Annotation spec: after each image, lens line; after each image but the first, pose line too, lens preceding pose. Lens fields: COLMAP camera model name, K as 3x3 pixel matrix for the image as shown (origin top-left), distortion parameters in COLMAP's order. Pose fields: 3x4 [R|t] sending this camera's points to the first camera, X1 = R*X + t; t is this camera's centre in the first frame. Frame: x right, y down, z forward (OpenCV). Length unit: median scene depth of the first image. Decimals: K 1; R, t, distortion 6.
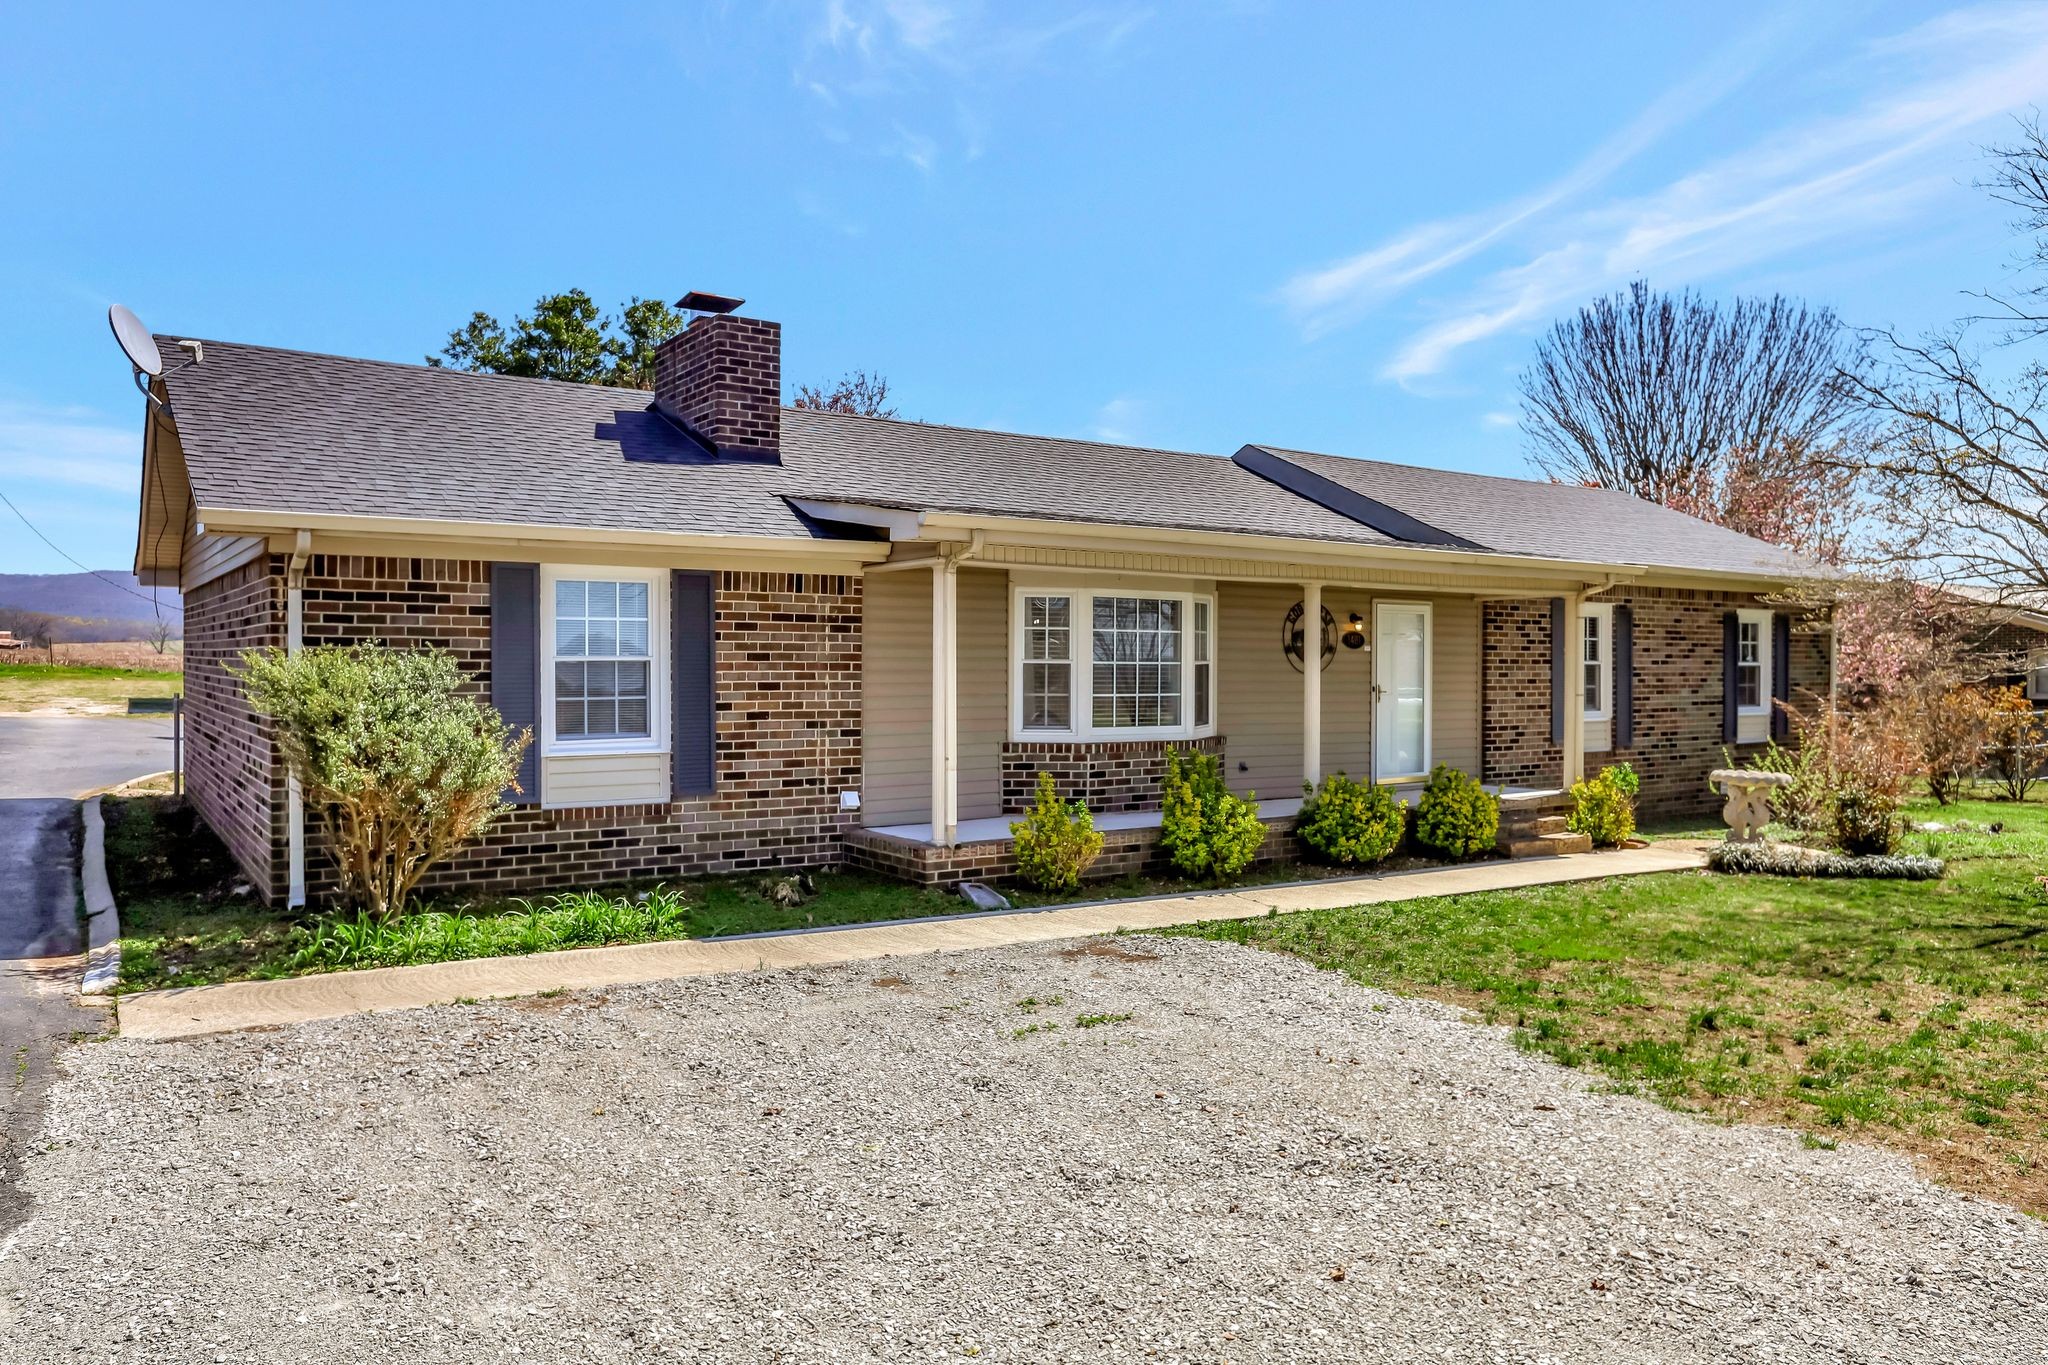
lens RADIAL K [[967.6, 0, 1024.0], [0, 967.6, 682.5], [0, 0, 1]] dist [-0.001597, -0.009566]
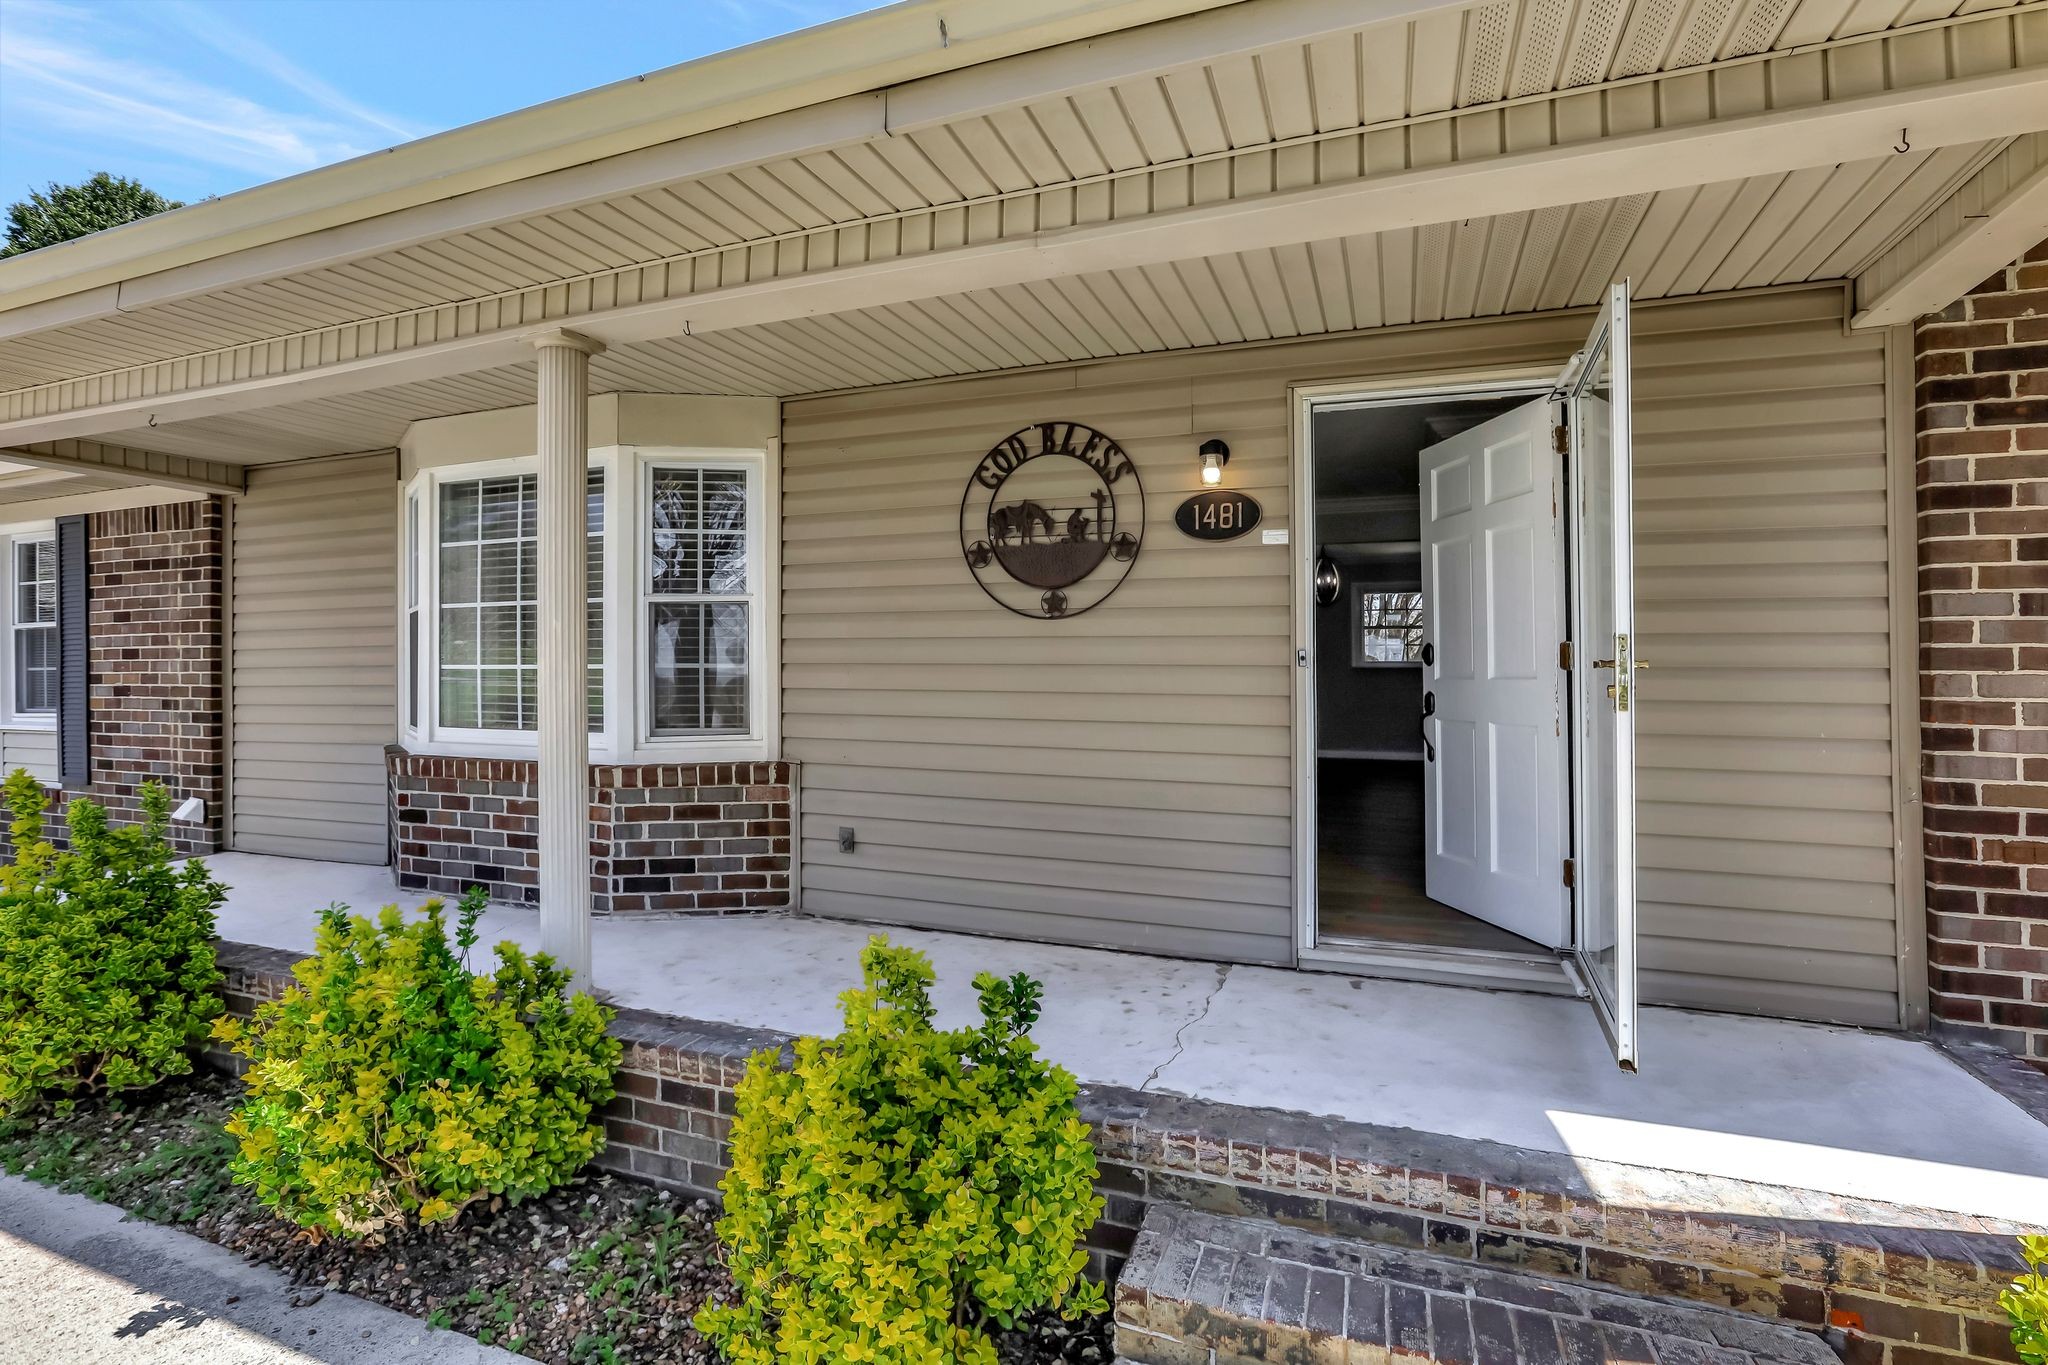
lens RADIAL K [[967.6, 0, 1024.0], [0, 967.6, 682.5], [0, 0, 1]] dist [-0.001597, -0.009566]
pose [[0.651458, 0.009279, -0.758628, 0.693685], [-0.002359, 0.999945, 0.010204, 0.015145], [0.758681, -0.004858, 0.651444, 0.901546]]
